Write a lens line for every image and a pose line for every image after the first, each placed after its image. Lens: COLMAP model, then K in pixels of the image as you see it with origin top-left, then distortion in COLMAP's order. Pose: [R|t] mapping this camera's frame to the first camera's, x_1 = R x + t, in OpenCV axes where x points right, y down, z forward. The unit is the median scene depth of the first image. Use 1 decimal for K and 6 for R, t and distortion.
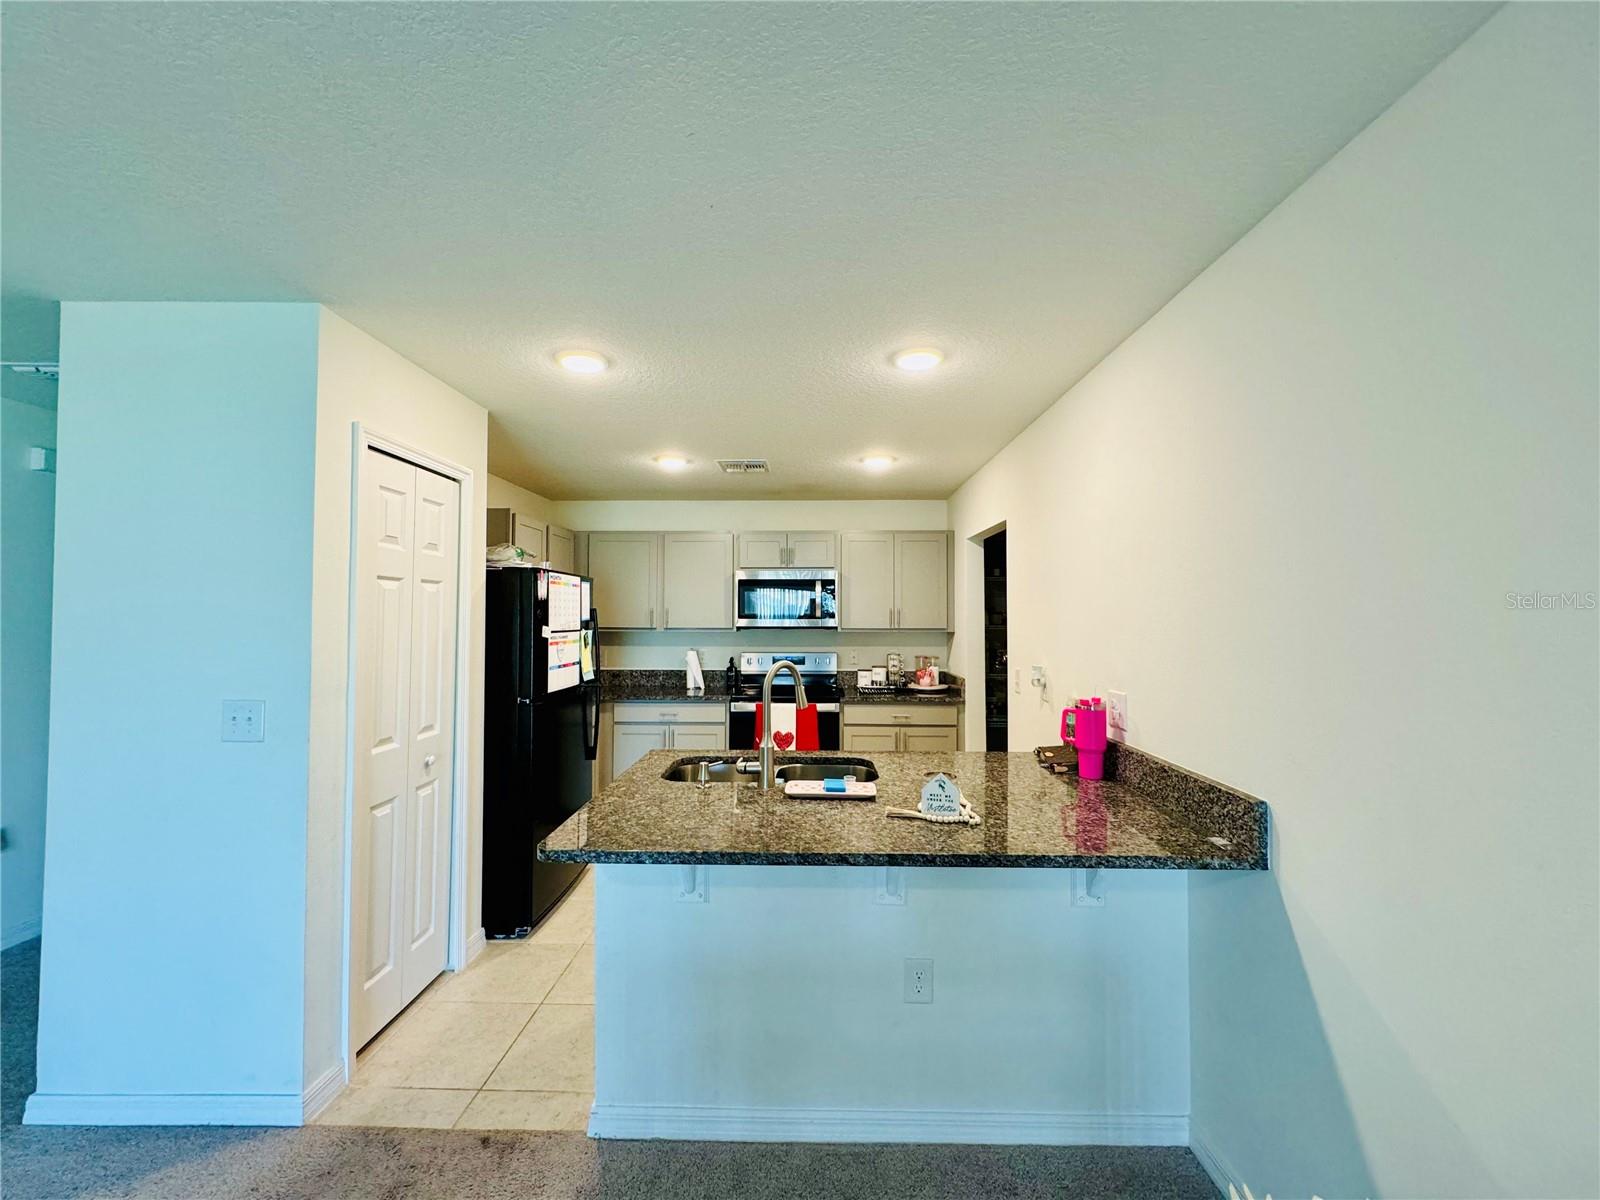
lens RADIAL K [[637.3, 0, 803.5], [0, 637.3, 601.6], [0, 0, 1]] dist [-0.002993, -0.000032]
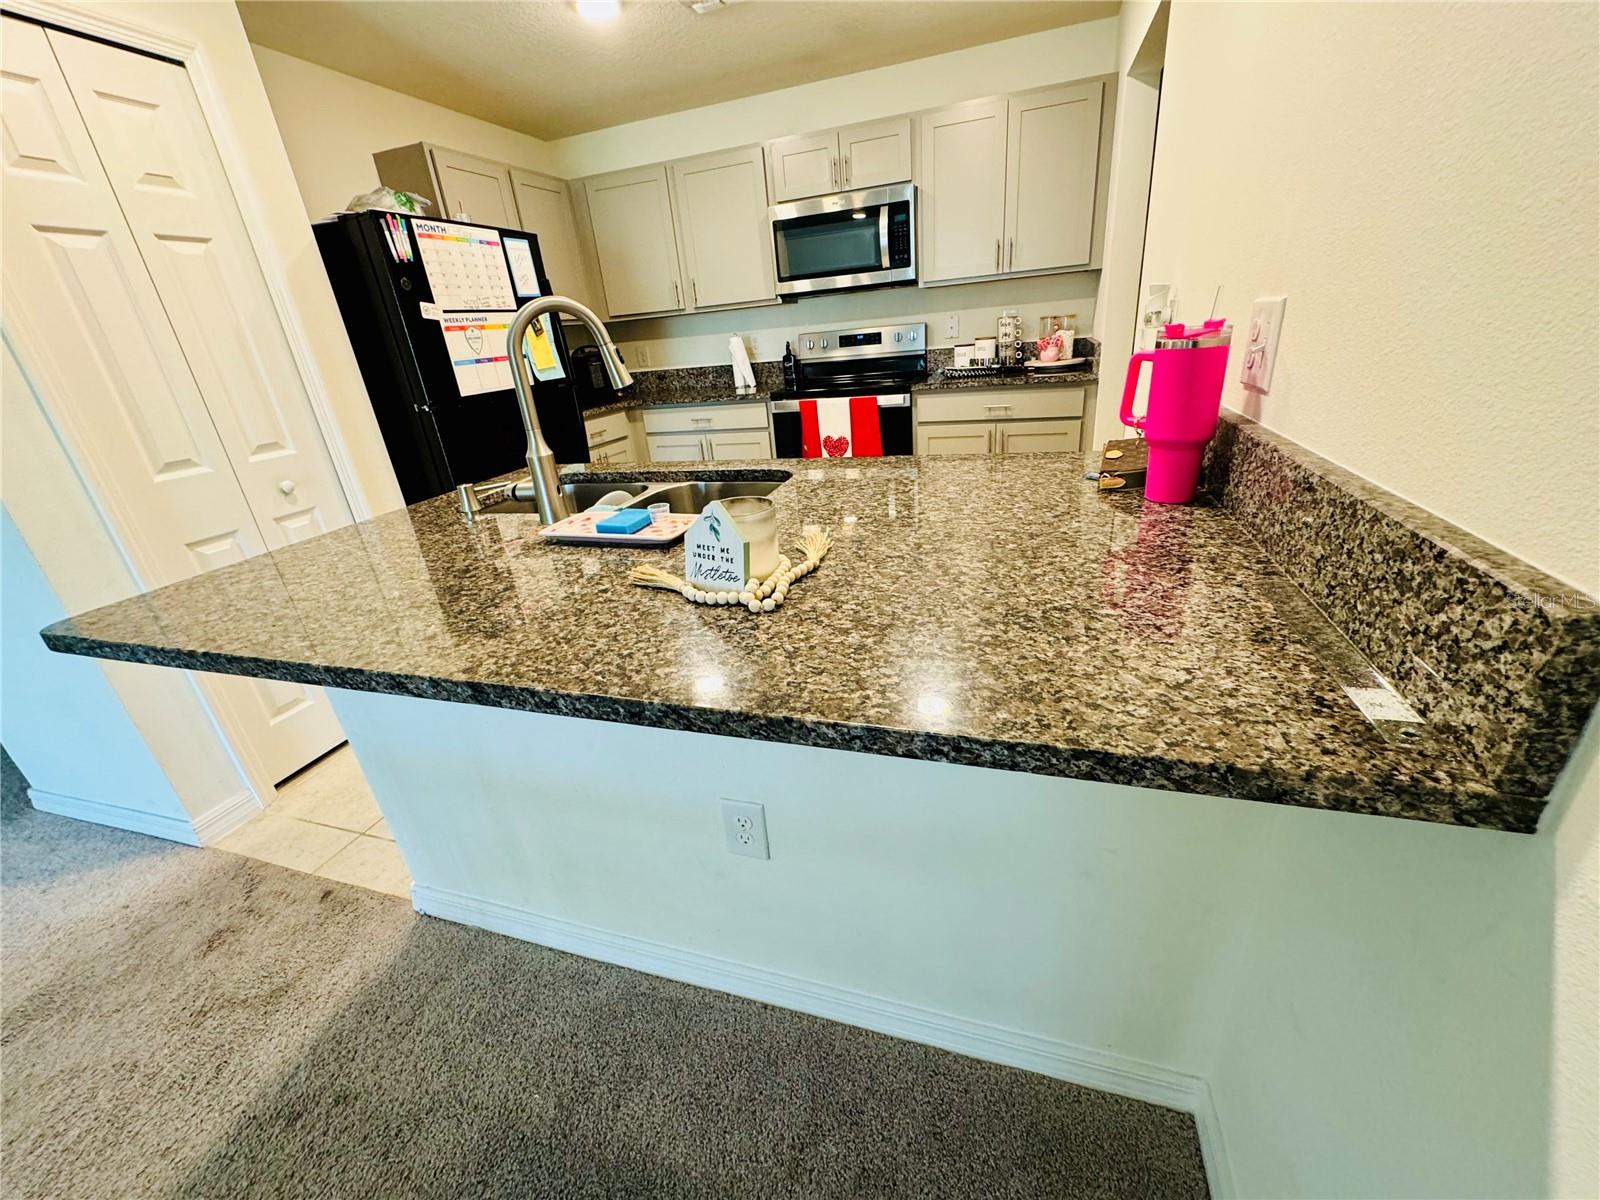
lens RADIAL K [[637.3, 0, 801.7], [0, 637.3, 603.8], [0, 0, 1]] dist [-0.002993, -0.000032]
pose [[0.952762, 0.038093, -0.301319, 0.240473], [0.096335, 0.902970, 0.418766, 0.085604], [0.288034, -0.428012, 0.856646, 0.339464]]
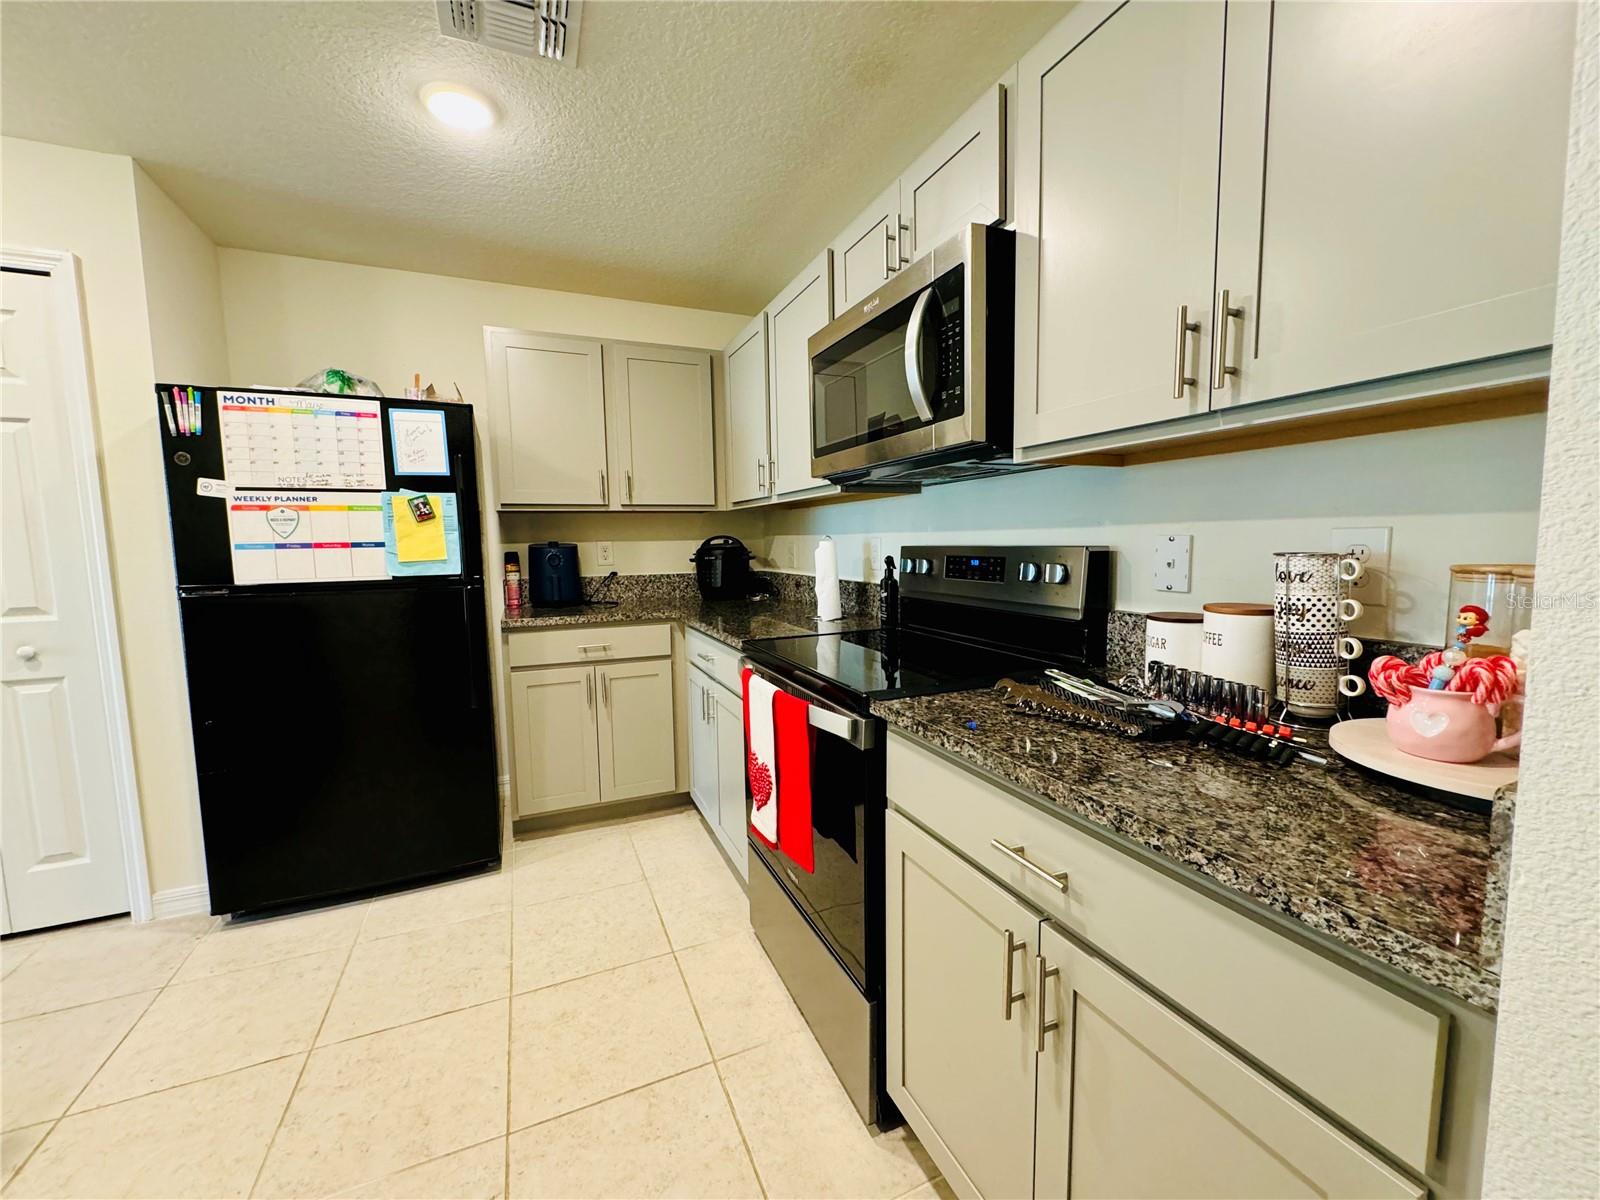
lens RADIAL K [[637.3, 0, 805.8], [0, 637.3, 598.7], [0, 0, 1]] dist [-0.002993, -0.000032]
pose [[0.419404, 0.074480, -0.904739, 0.415530], [0.037916, 0.994322, 0.099431, 0.114771], [0.907007, -0.076006, 0.414199, 1.247130]]
